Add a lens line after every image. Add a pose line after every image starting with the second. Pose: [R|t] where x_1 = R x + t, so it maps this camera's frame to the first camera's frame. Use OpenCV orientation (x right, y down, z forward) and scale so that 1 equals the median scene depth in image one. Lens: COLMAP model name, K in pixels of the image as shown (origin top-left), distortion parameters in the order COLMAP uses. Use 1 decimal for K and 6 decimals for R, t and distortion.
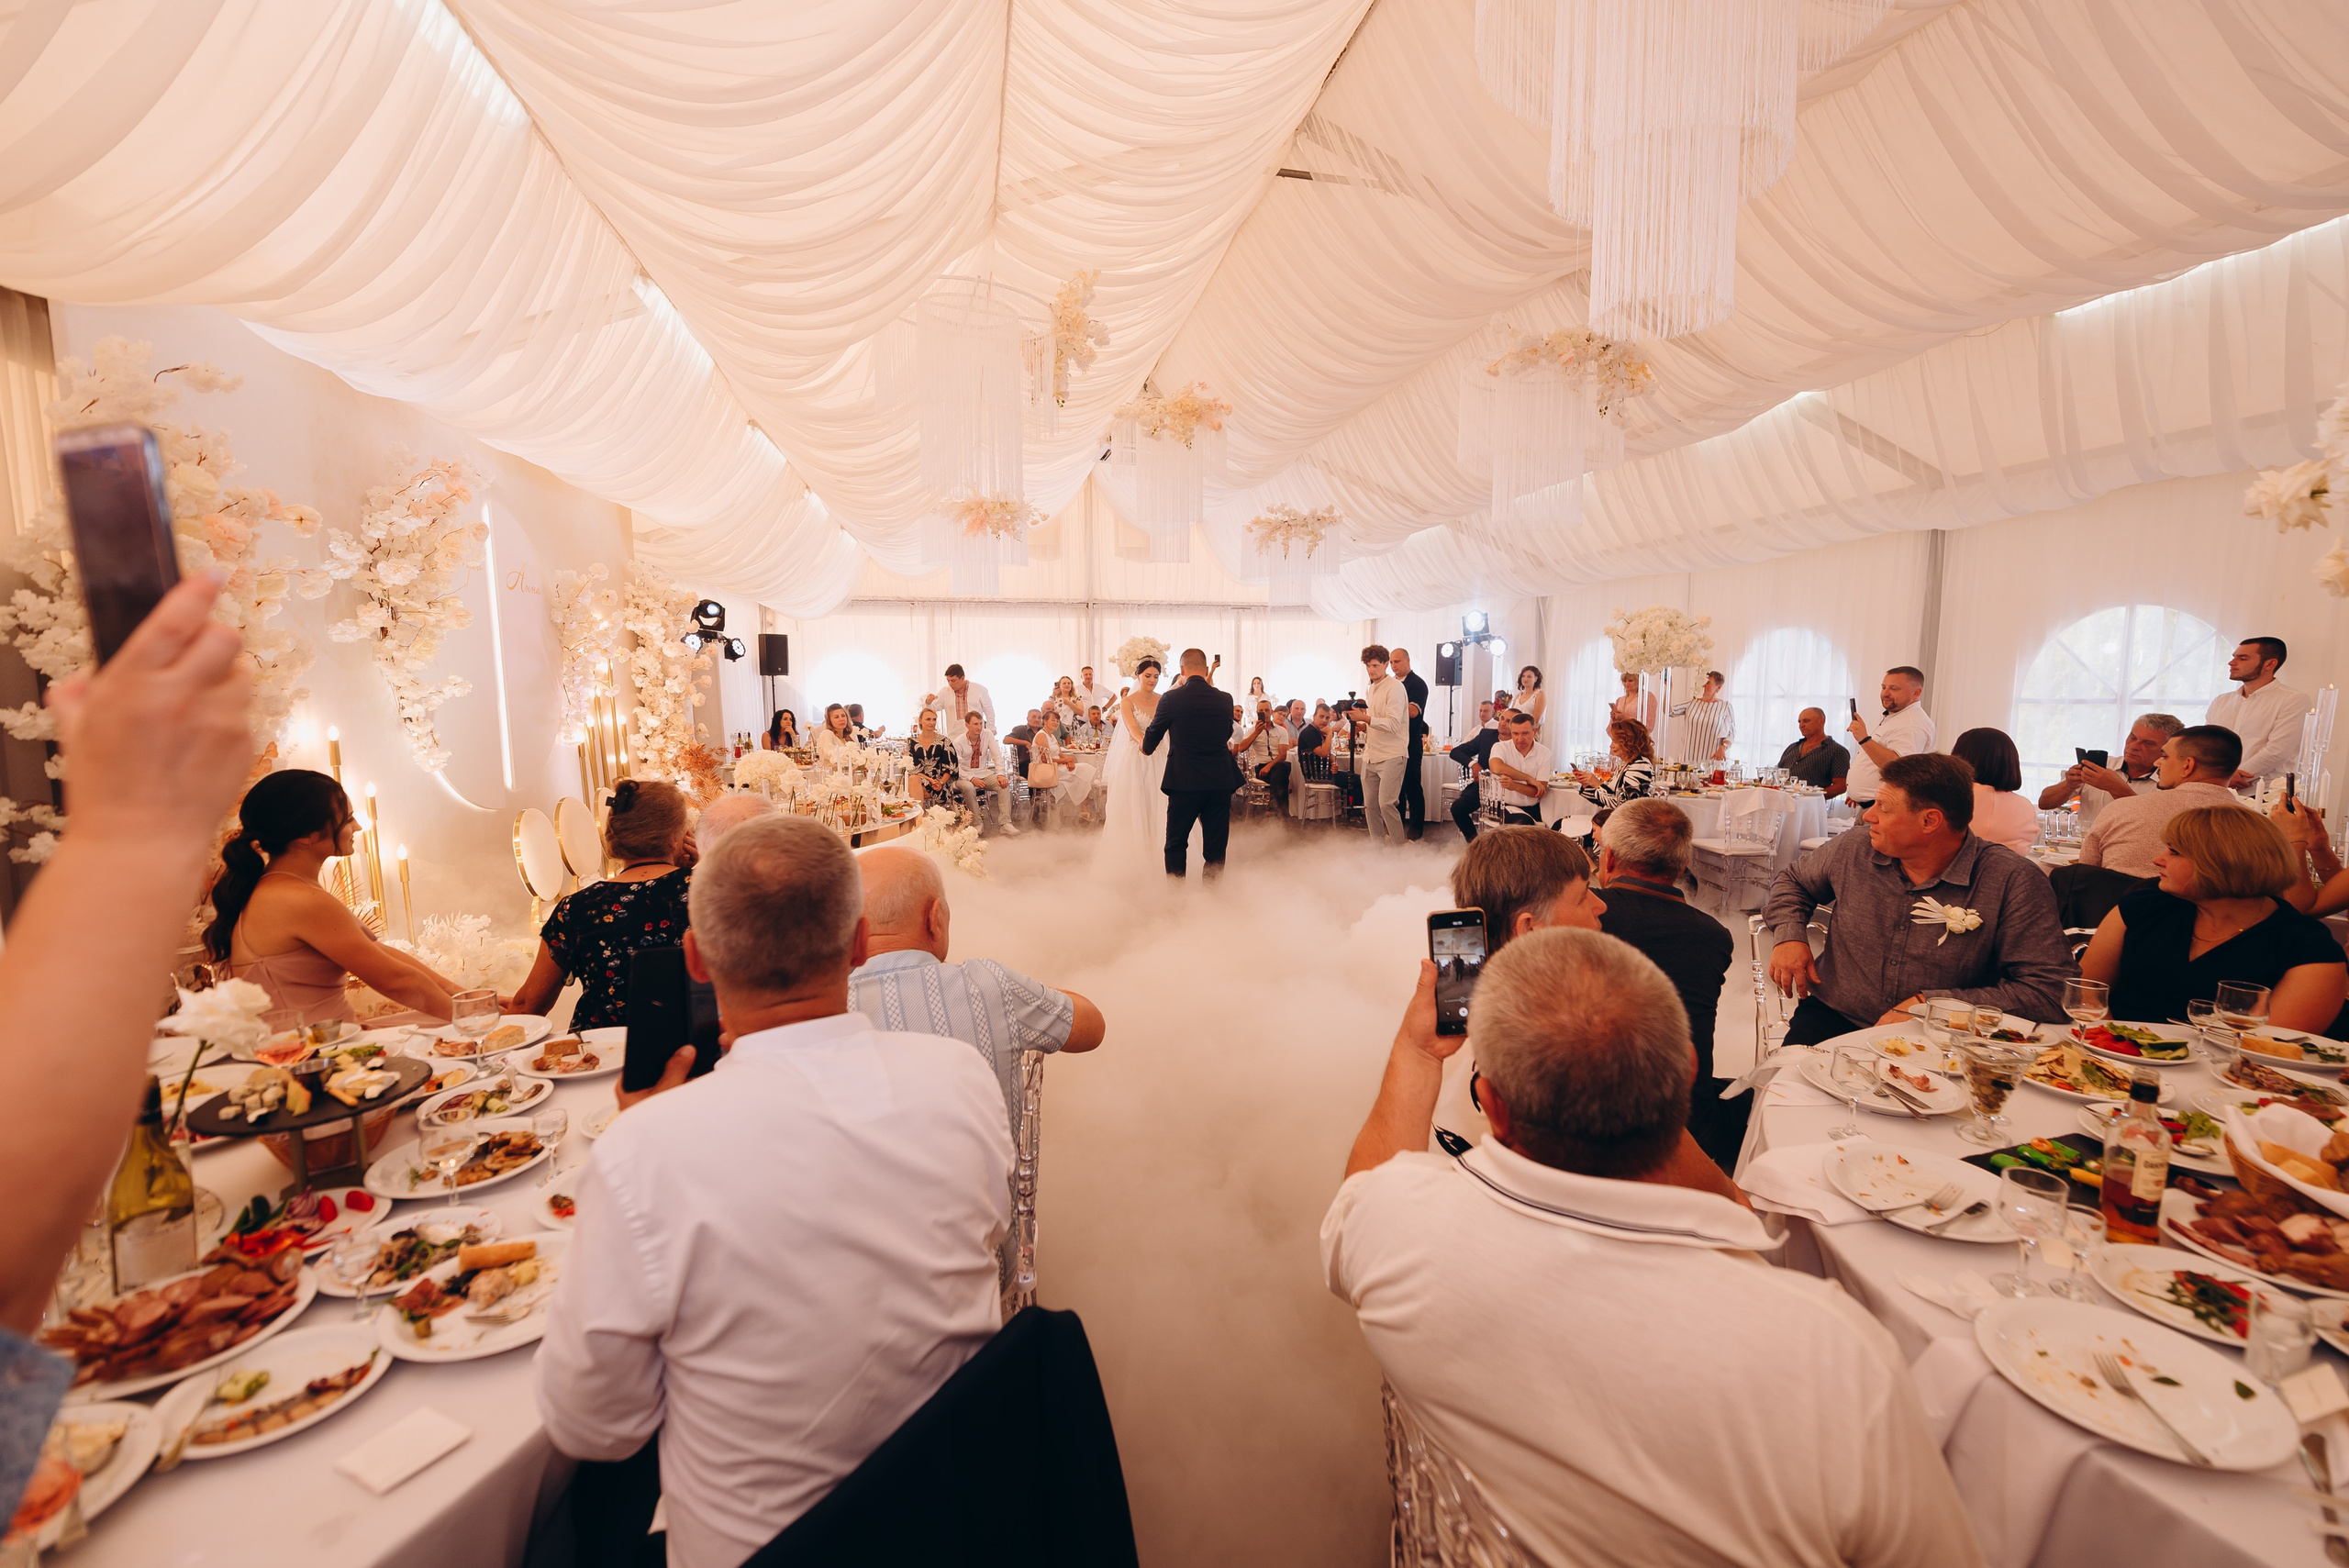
lens RADIAL K [[932.5, 0, 1199.5], [0, 932.5, 781.3], [0, 0, 1]] dist [-0.019464, -0.000852]
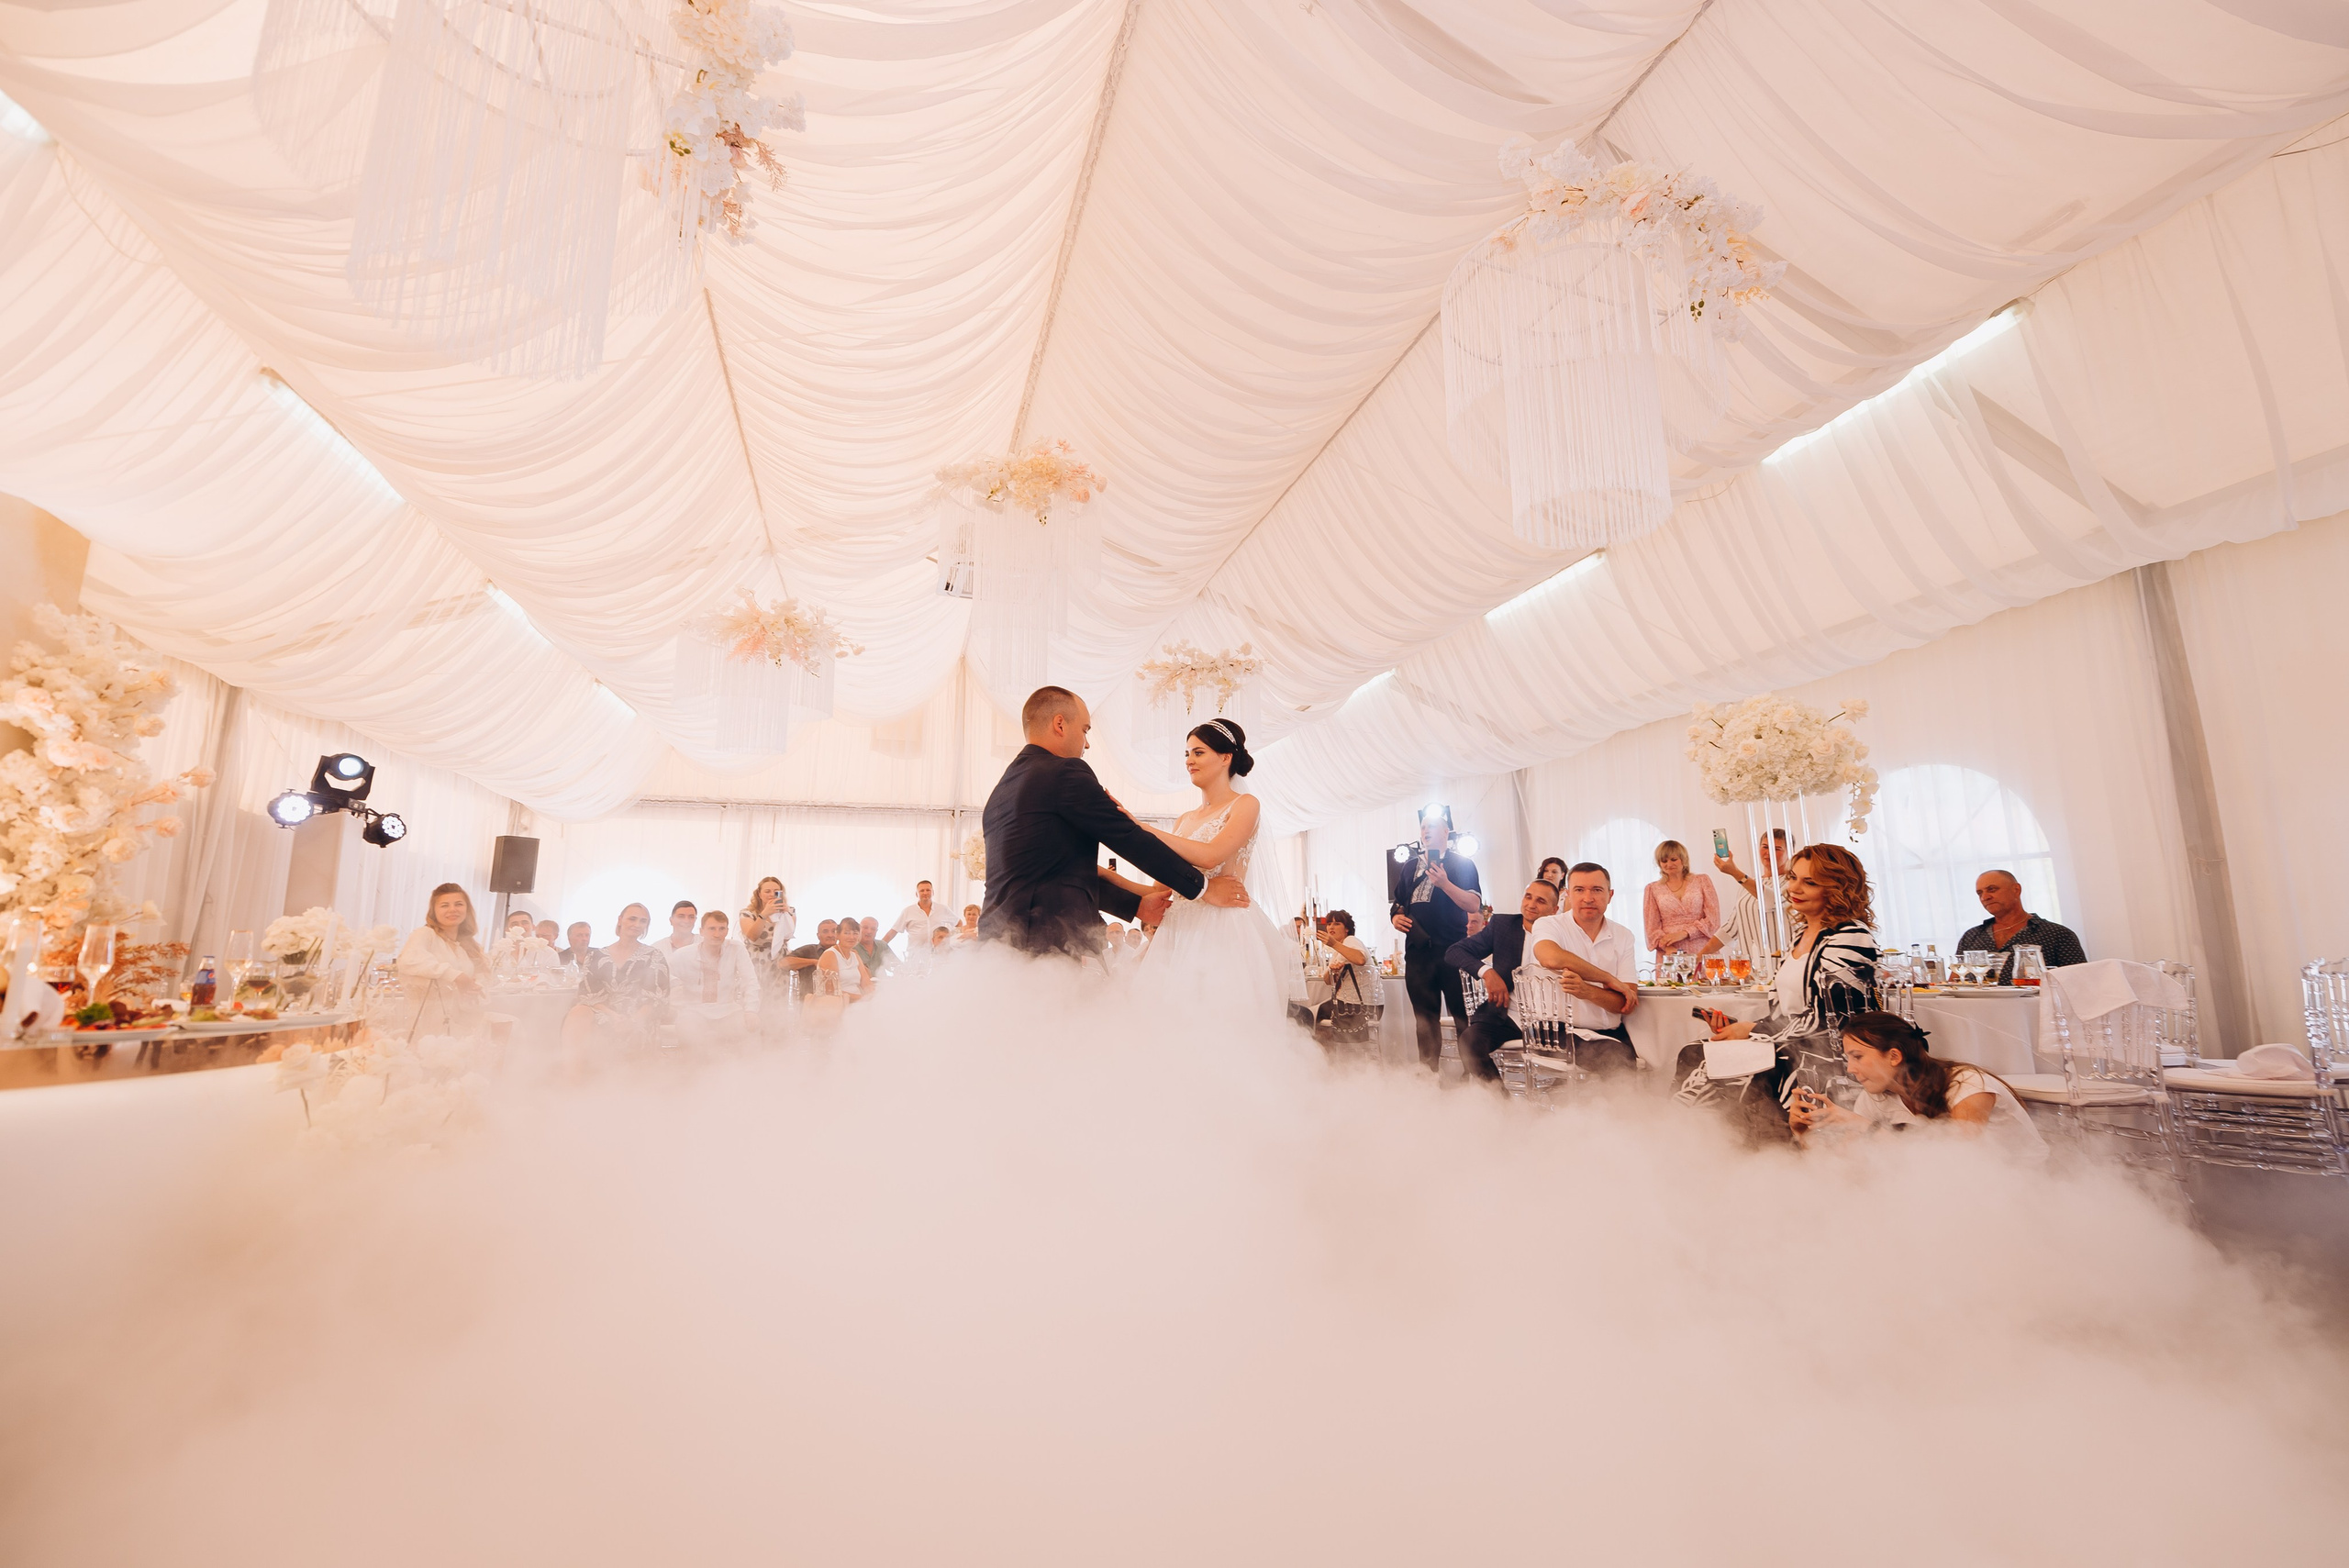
lens RADIAL K [[932.5, 0, 1199.5], [0, 932.5, 781.3], [0, 0, 1]] dist [-0.019464, -0.000852]
pose [[0.997021, 0.006392, 0.076860, 0.044441], [0.015856, 0.958286, -0.285372, 0.026613], [-0.075478, 0.285741, 0.955330, 0.305864]]
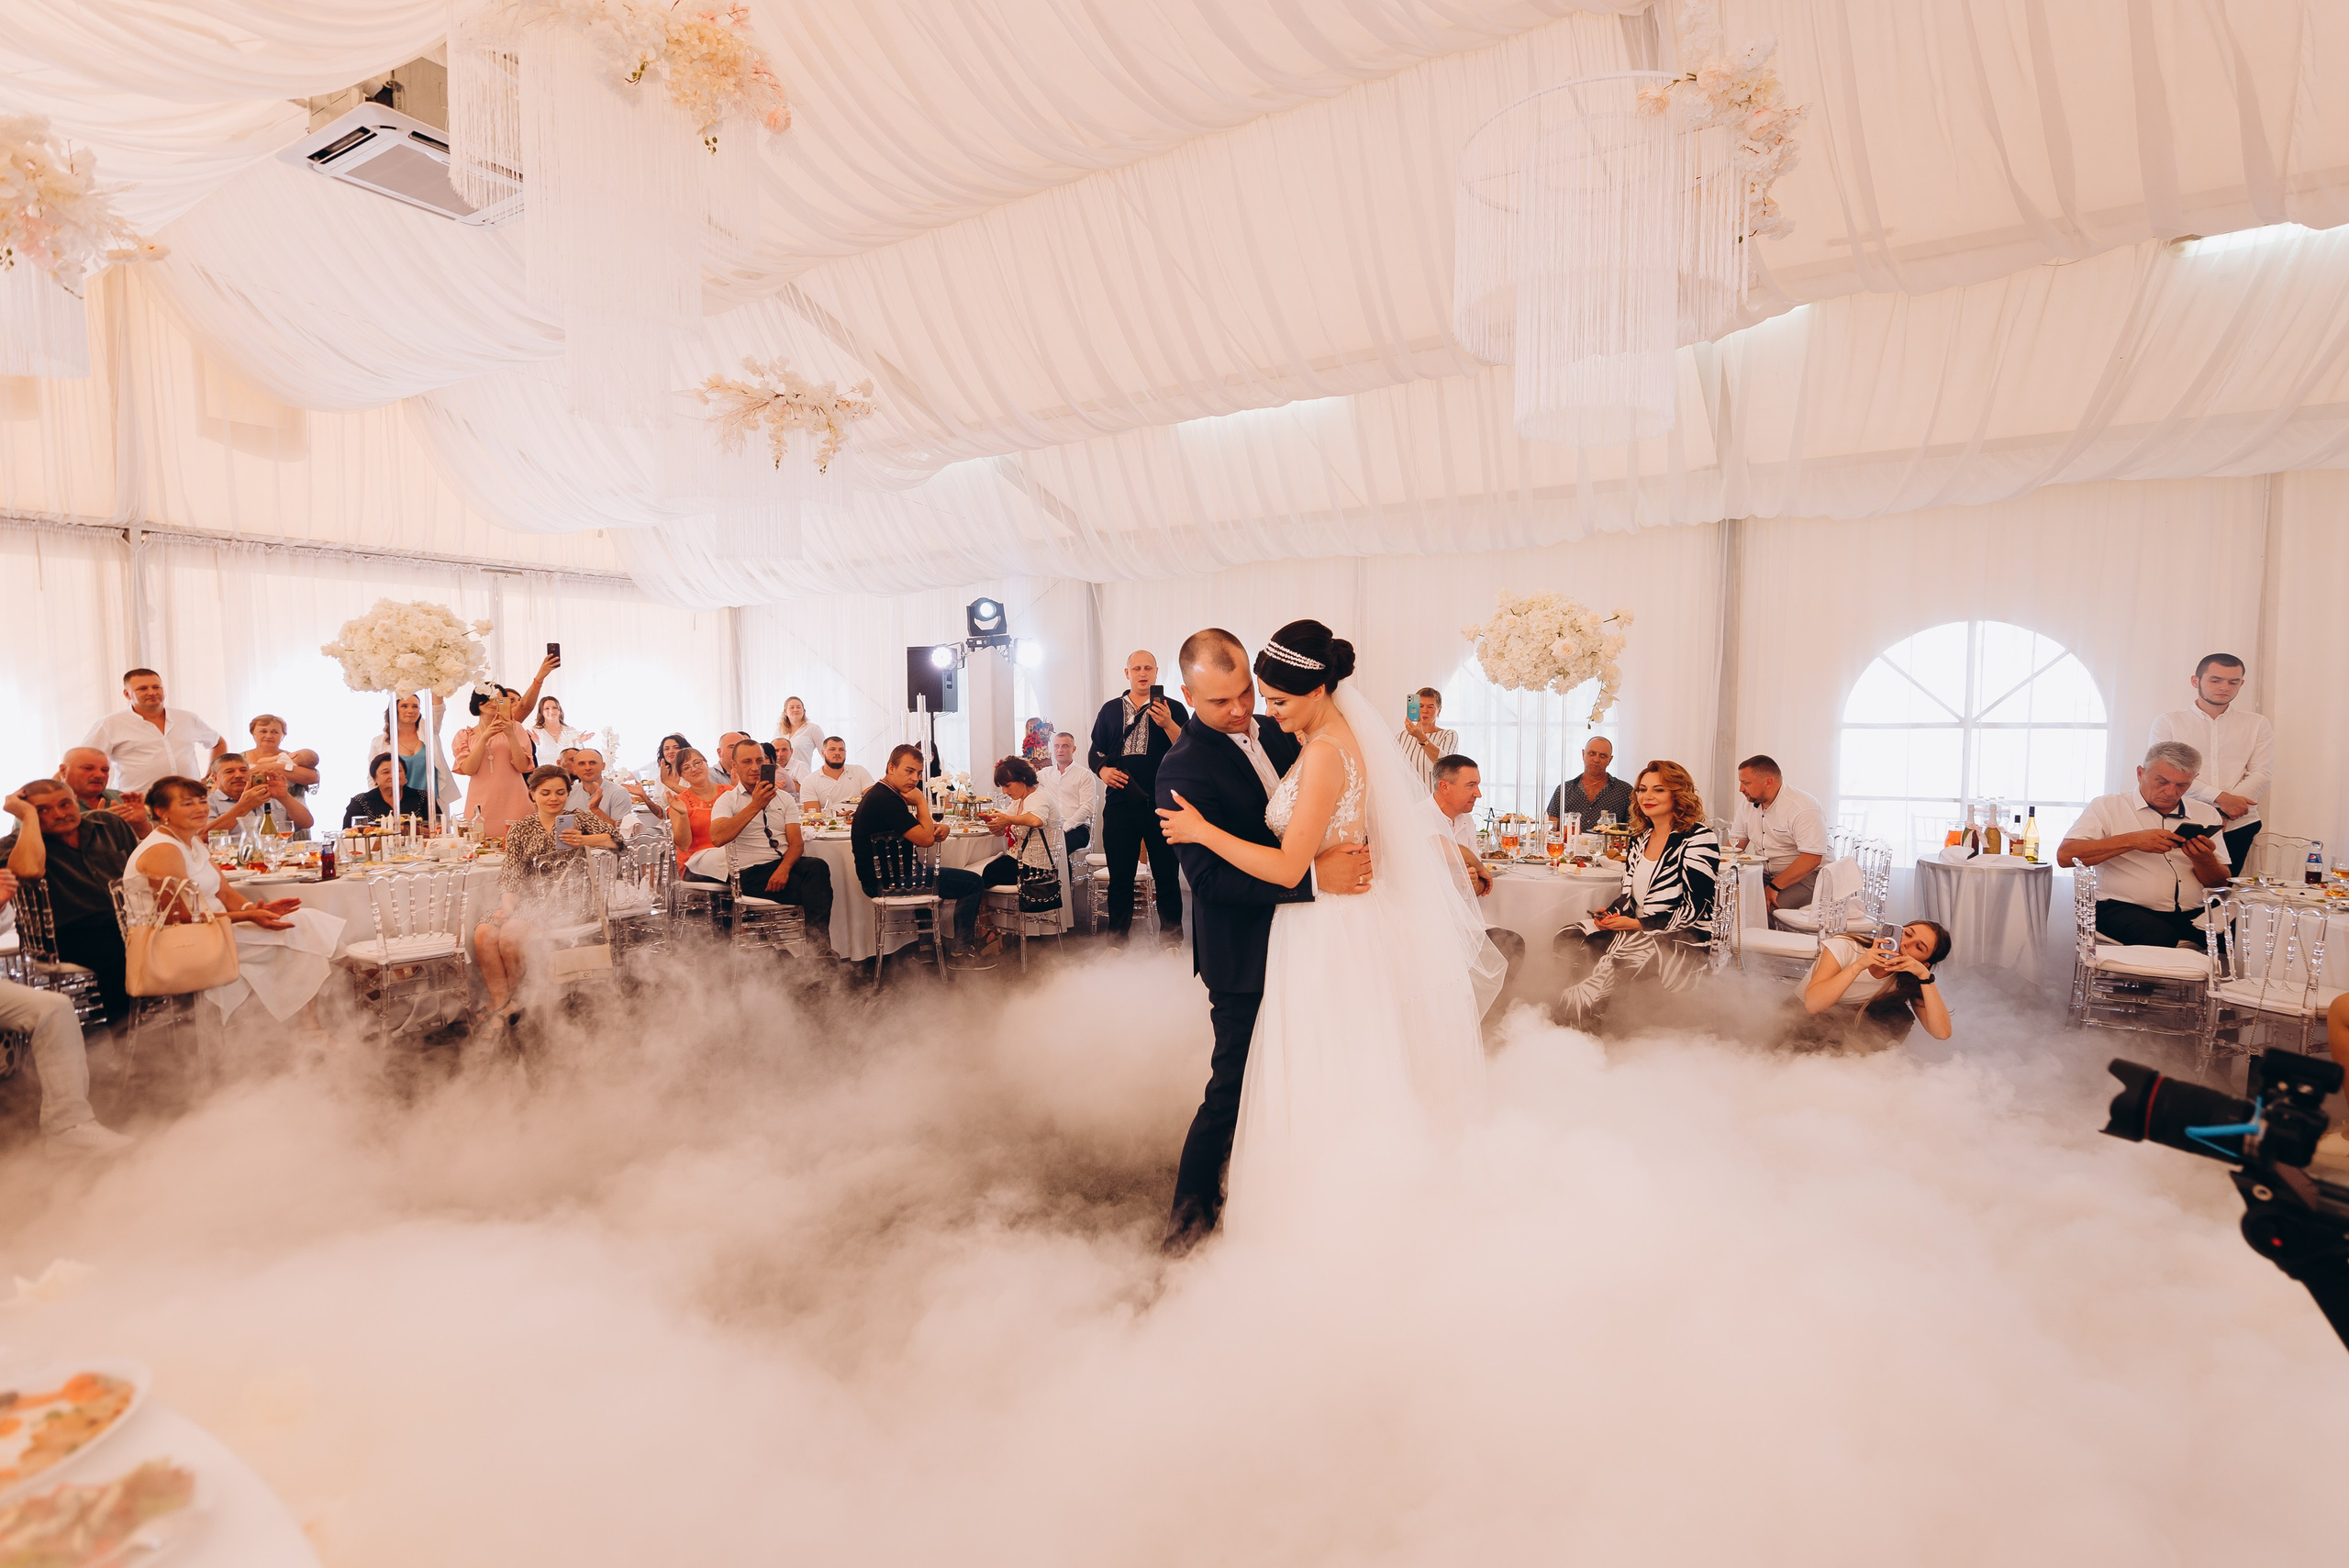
lens RADIAL K [[1075.1, 0, 1217.5], [0, 1075.1, 787.8], [0, 0, 1]] dist [-0.023489, -0.000336]
pose [[0.701803, -0.052264, 0.710451, -0.170792], [0.074593, 0.997214, -0.000325, -0.042435], [-0.708455, 0.053223, 0.703747, 0.421028]]
